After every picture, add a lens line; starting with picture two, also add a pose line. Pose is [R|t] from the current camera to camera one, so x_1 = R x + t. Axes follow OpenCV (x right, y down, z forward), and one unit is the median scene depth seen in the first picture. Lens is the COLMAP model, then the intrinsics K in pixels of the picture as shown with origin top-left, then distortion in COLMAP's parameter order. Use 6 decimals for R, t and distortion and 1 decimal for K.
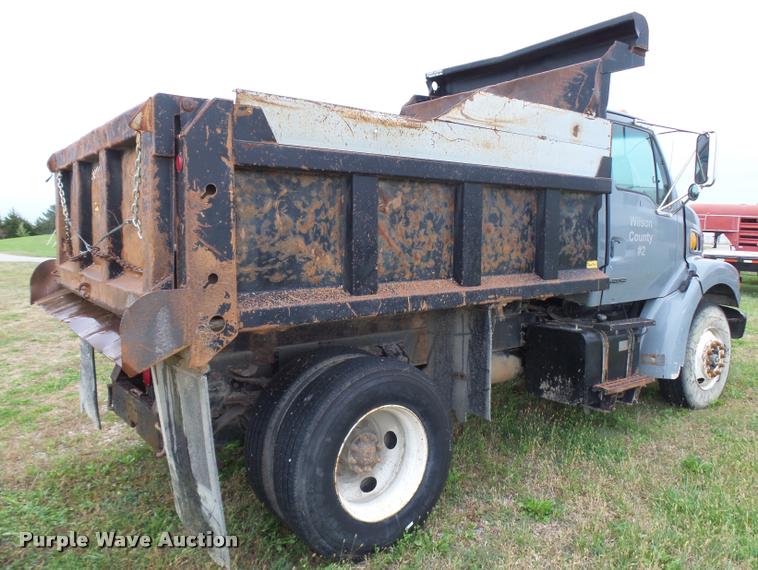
lens RADIAL K [[581.7, 0, 378.0], [0, 581.7, 271.6], [0, 0, 1]] dist [-0.010279, -0.007479]
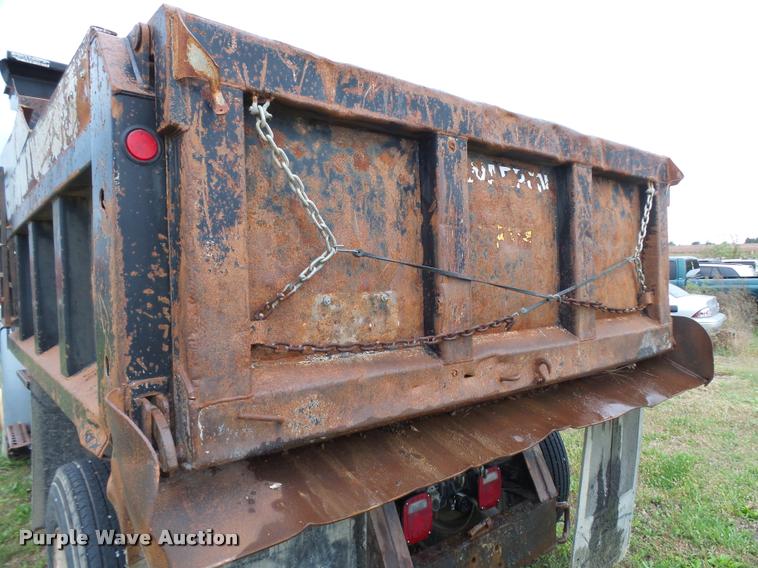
lens RADIAL K [[522.6, 0, 379.1], [0, 522.6, 288.3], [0, 0, 1]] dist [-0.006865, 0.001660]
pose [[-0.020023, -0.026318, 0.999453, -0.959801], [0.095451, 0.995037, 0.028114, -0.077789], [-0.995233, 0.095962, -0.017411, 1.073057]]
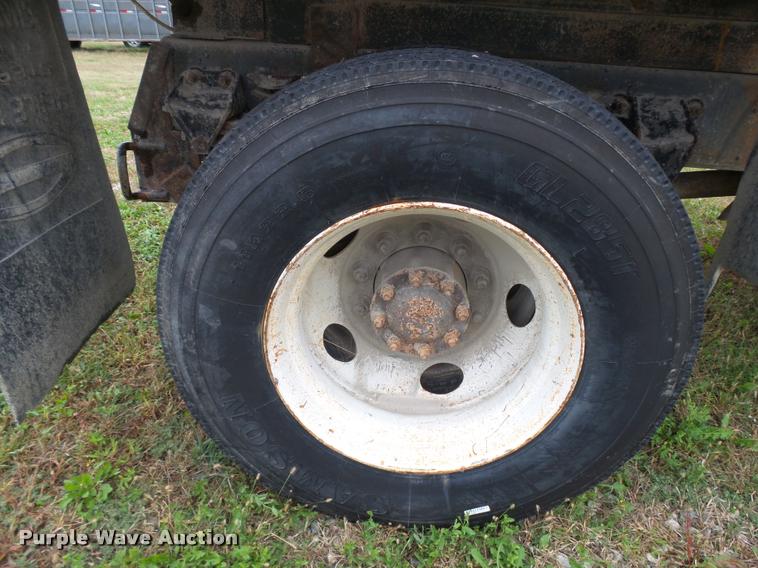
lens RADIAL K [[522.6, 0, 379.1], [0, 522.6, 288.3], [0, 0, 1]] dist [-0.006865, 0.001660]
pose [[0.754937, 0.325727, -0.569185, 0.142197], [-0.097229, 0.913930, 0.394054, 0.139635], [0.648550, -0.242144, 0.721630, 0.647683]]
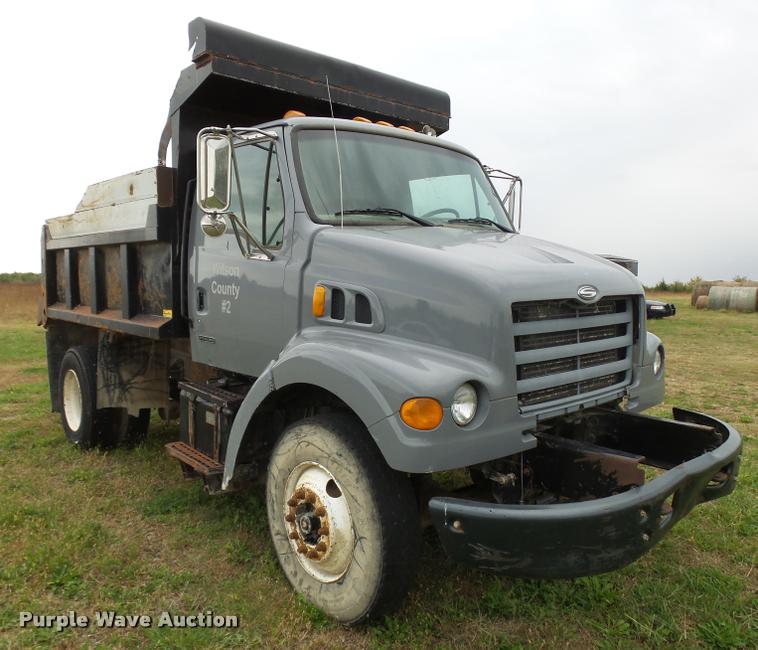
lens RADIAL K [[607.0, 0, 380.2], [0, 607.0, 327.1], [0, 0, 1]] dist [-0.007387, -0.004067]
pose [[0.079689, 0.079221, -0.993667, 1.741068], [-0.086390, 0.993635, 0.072290, -0.116041], [0.993069, 0.080082, 0.086026, 1.552786]]
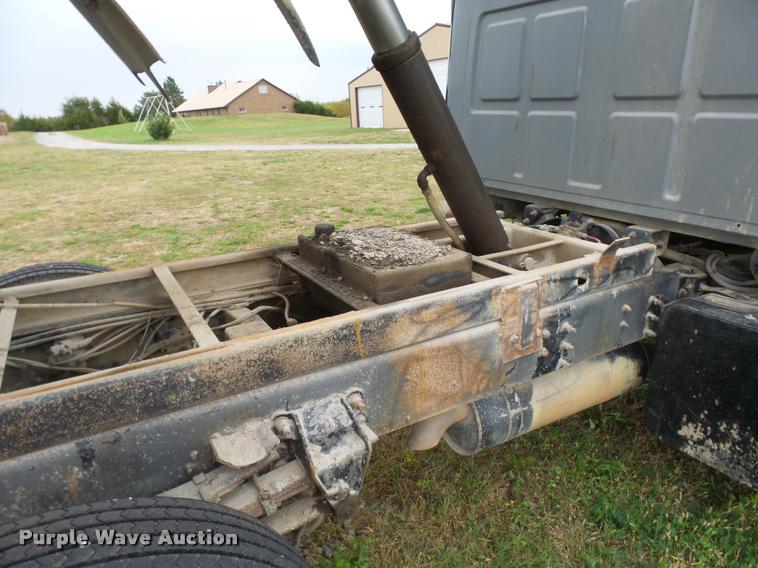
lens RADIAL K [[522.6, 0, 379.1], [0, 522.6, 288.3], [0, 0, 1]] dist [-0.006865, 0.001660]
pose [[0.991872, 0.012246, -0.126647, 0.115555], [0.020821, 0.966319, 0.256504, -0.041924], [0.125523, -0.257057, 0.958210, 0.790814]]
